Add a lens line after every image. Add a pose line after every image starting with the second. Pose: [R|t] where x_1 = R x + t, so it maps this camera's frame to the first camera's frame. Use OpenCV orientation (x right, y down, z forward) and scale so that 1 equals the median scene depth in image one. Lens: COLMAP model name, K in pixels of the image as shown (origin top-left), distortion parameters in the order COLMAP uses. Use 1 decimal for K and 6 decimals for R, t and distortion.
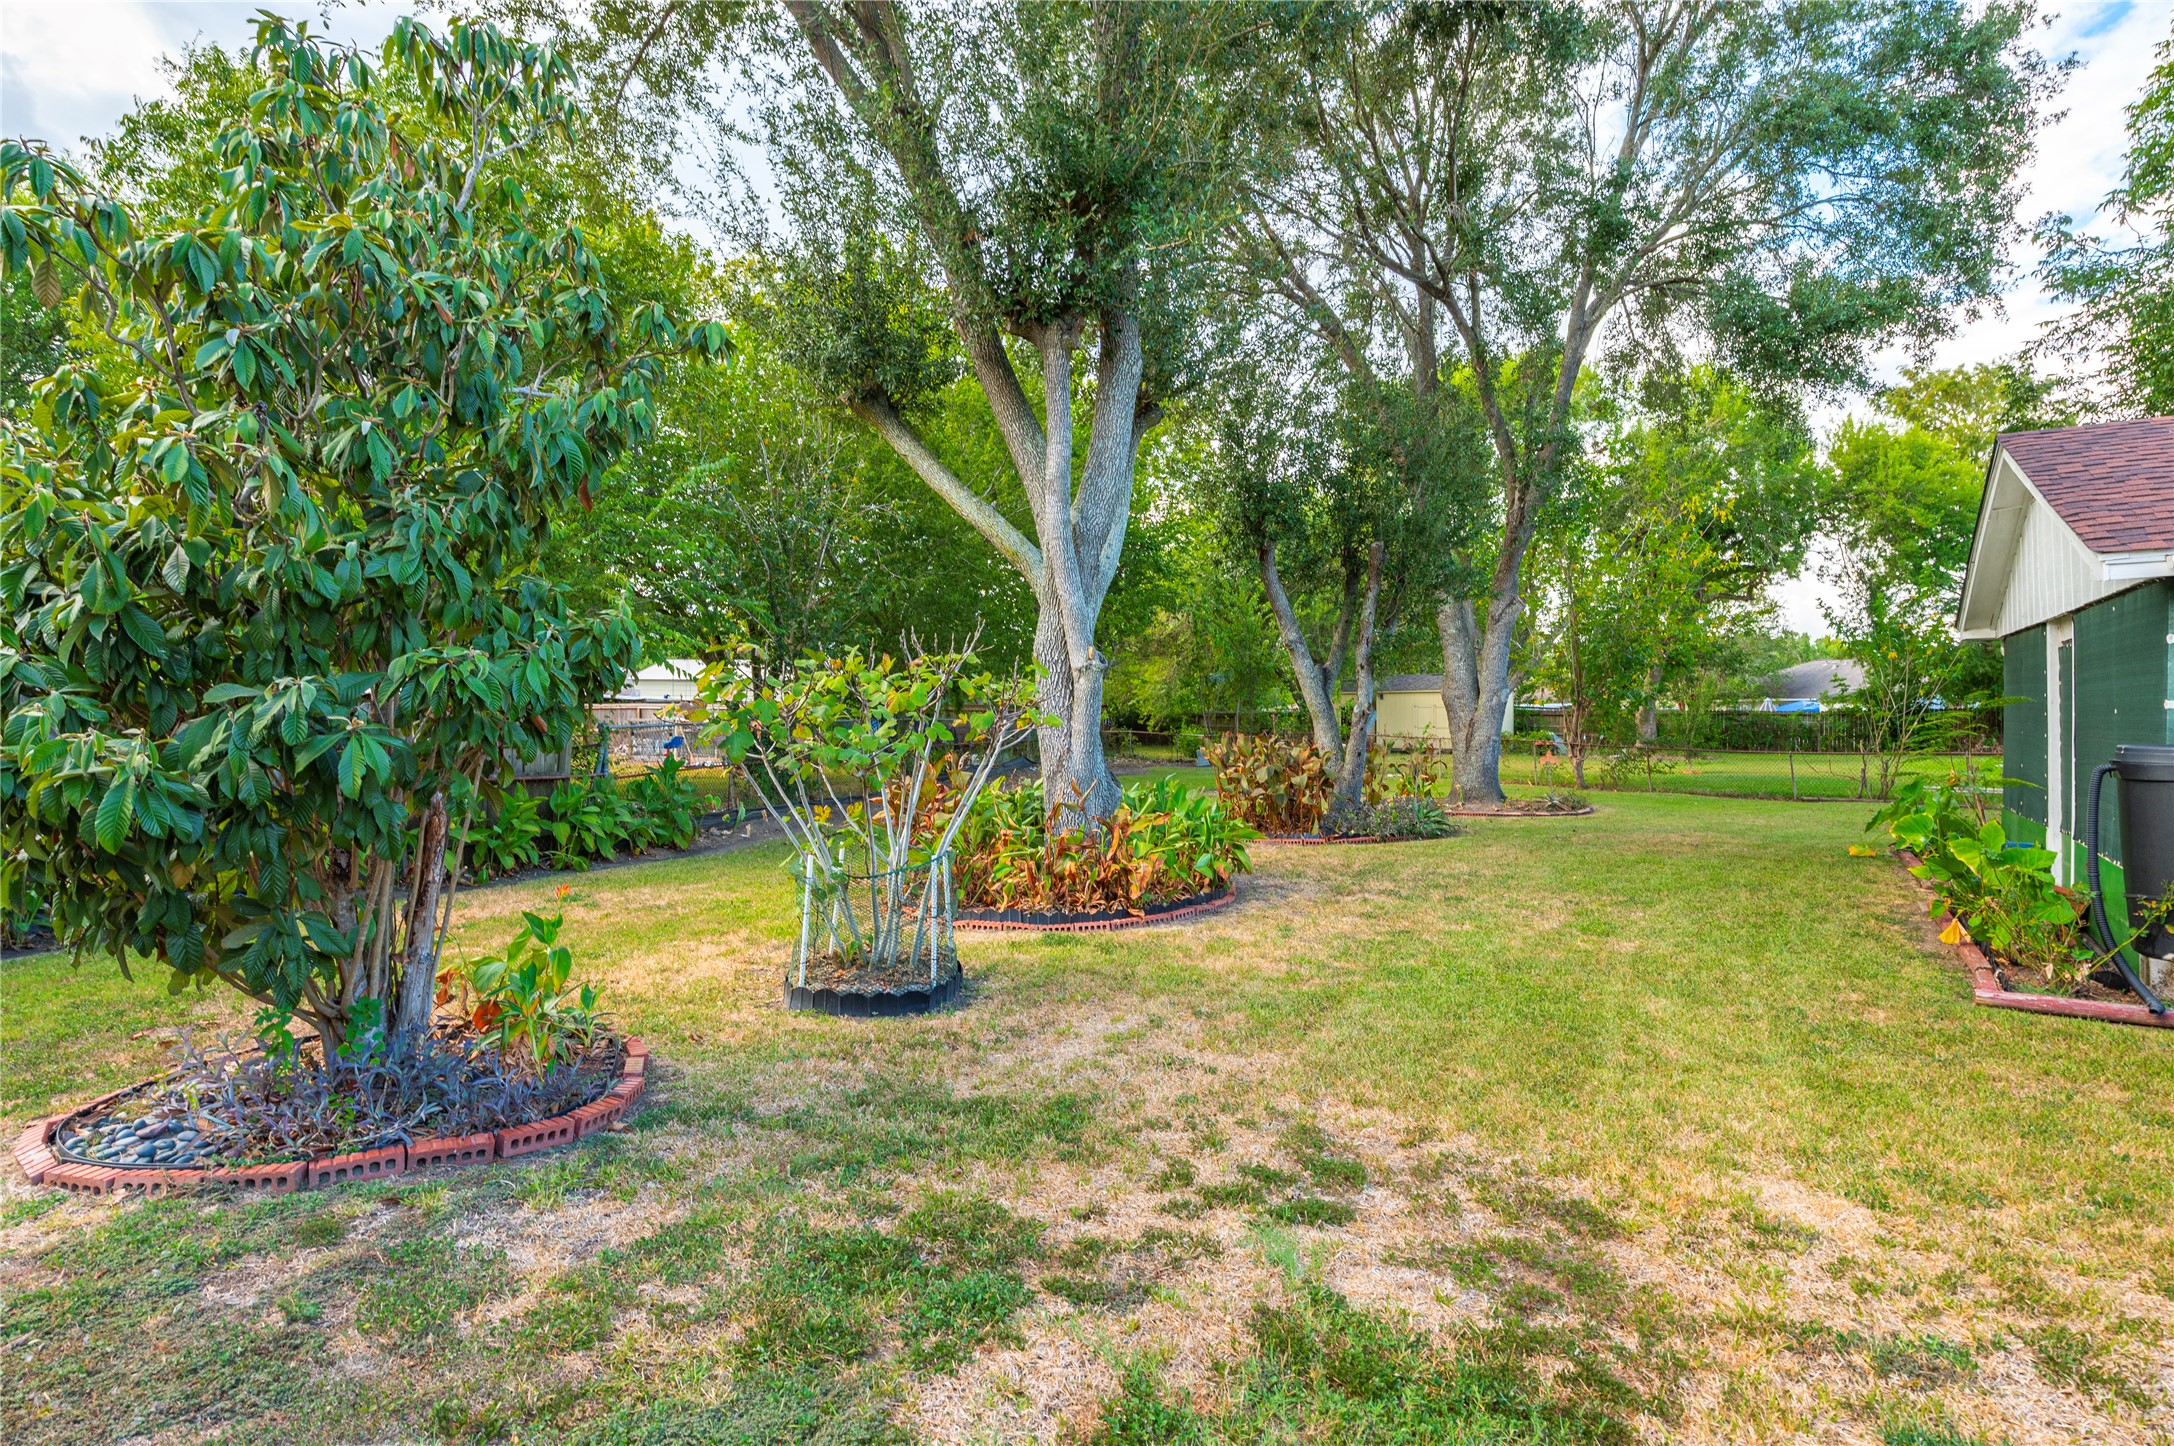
lens RADIAL K [[1123.7, 0, 1086.3], [0, 1123.7, 710.3], [0, 0, 1]] dist [-0.000793, 0.001530]
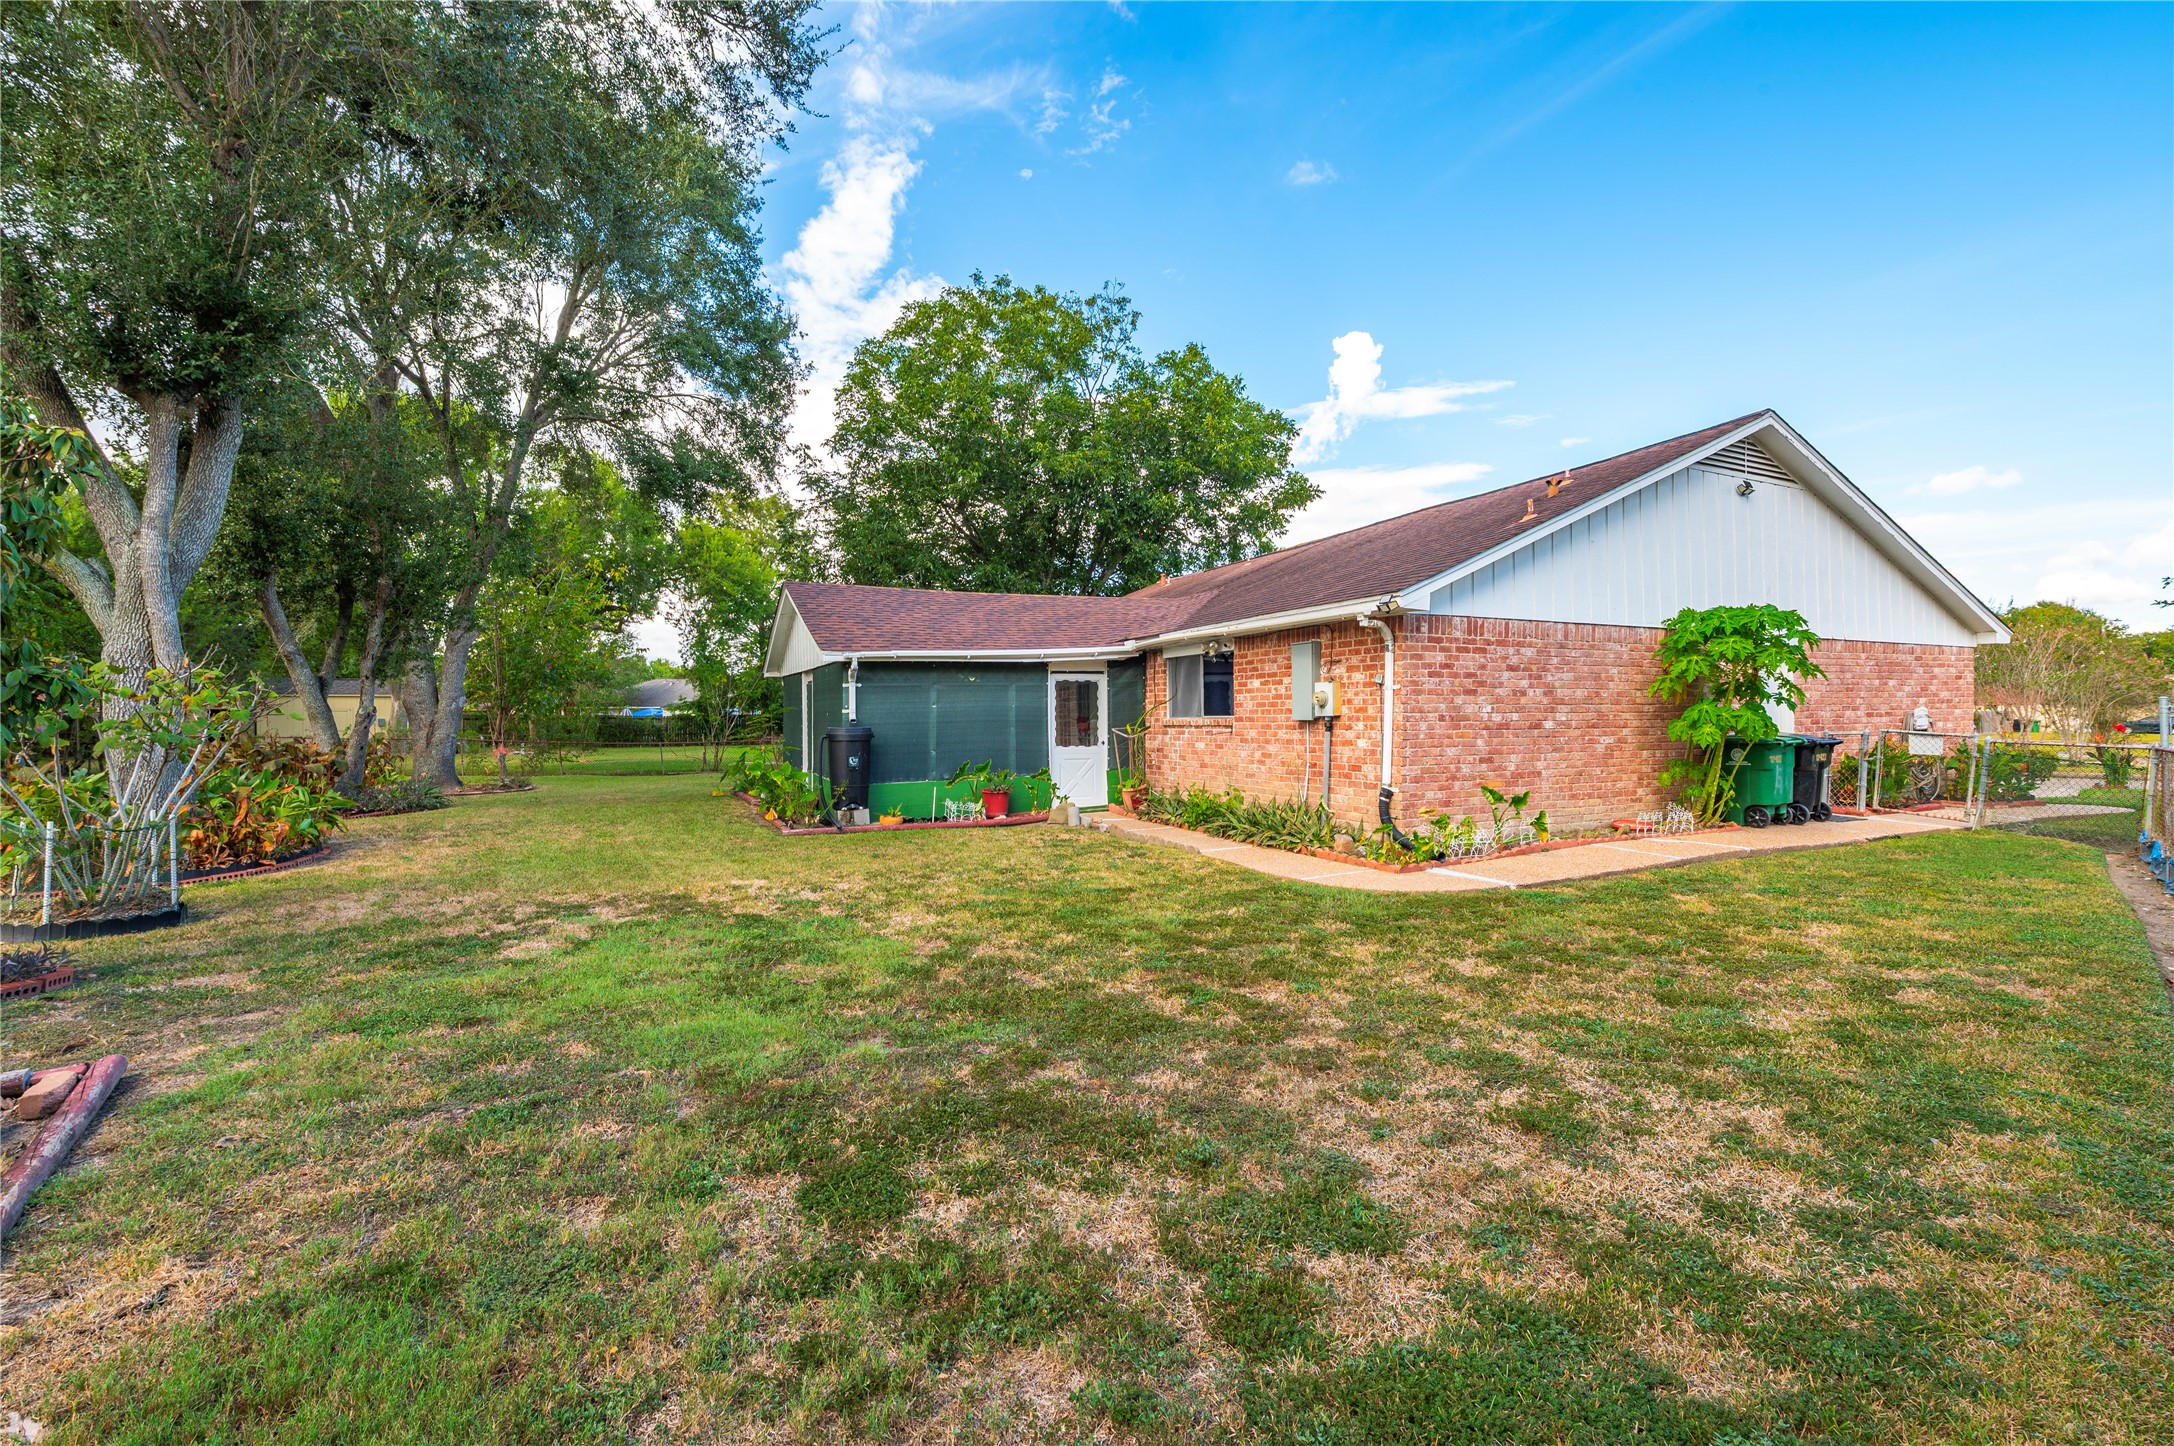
lens RADIAL K [[990.3, 0, 1087.5], [0, 990.3, 716.5], [0, 0, 1]] dist [-0.000898, -0.000012]
pose [[0.541726, 0.004156, 0.840545, -0.224759], [-0.004718, 0.999987, -0.001904, 0.002489], [-0.840542, -0.002935, 0.541739, -0.245313]]
